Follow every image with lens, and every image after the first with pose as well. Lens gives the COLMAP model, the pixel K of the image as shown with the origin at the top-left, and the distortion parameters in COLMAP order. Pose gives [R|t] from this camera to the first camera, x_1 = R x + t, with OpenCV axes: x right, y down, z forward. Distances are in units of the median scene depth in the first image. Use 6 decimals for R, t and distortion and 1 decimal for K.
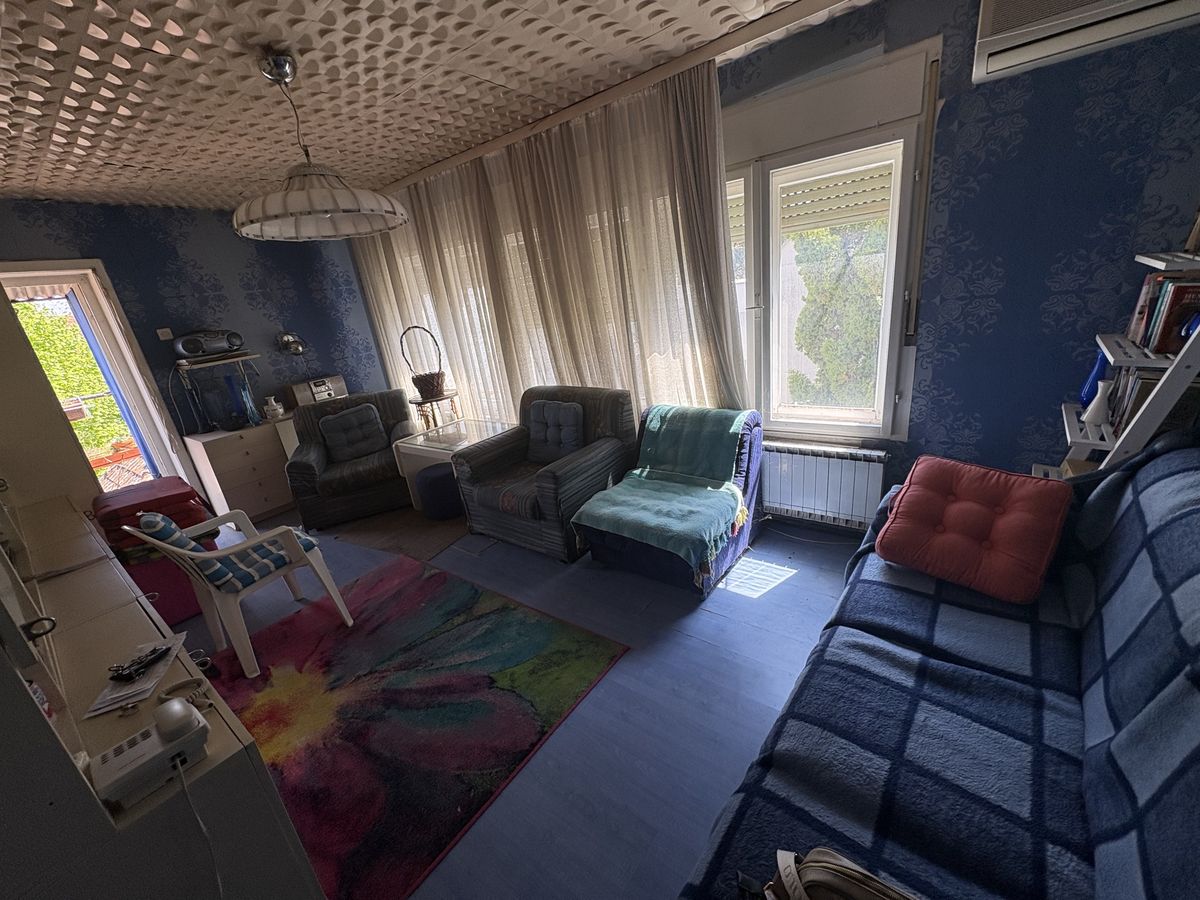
lens RADIAL K [[476.8, 0, 600.2], [0, 476.8, 452.9], [0, 0, 1]] dist [-0.000962, 0.000196]
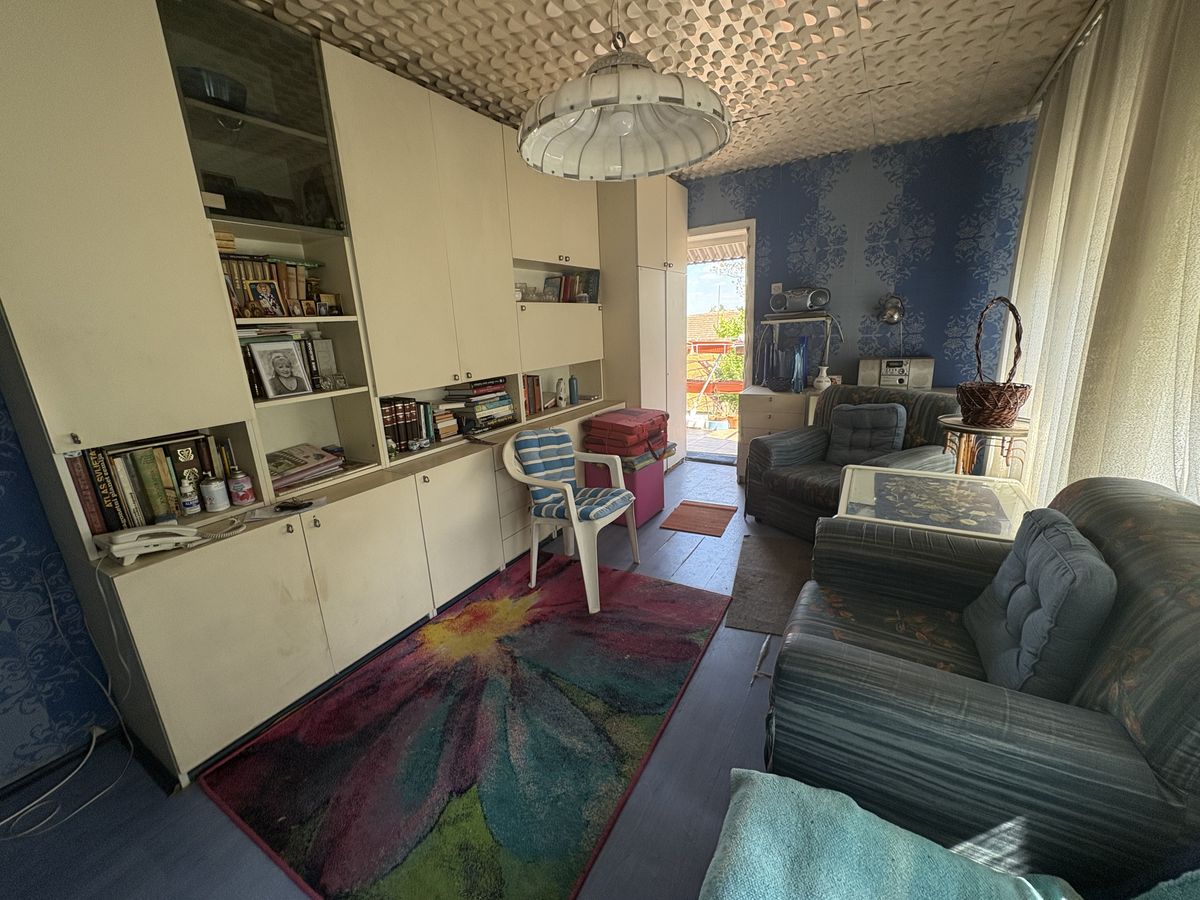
lens RADIAL K [[476.8, 0, 600.2], [0, 476.8, 452.9], [0, 0, 1]] dist [-0.000962, 0.000196]
pose [[0.118165, 0.364601, -0.923636, 0.247138], [-0.296536, 0.900666, 0.317596, -0.242305], [0.947683, 0.236362, 0.214545, 0.840314]]
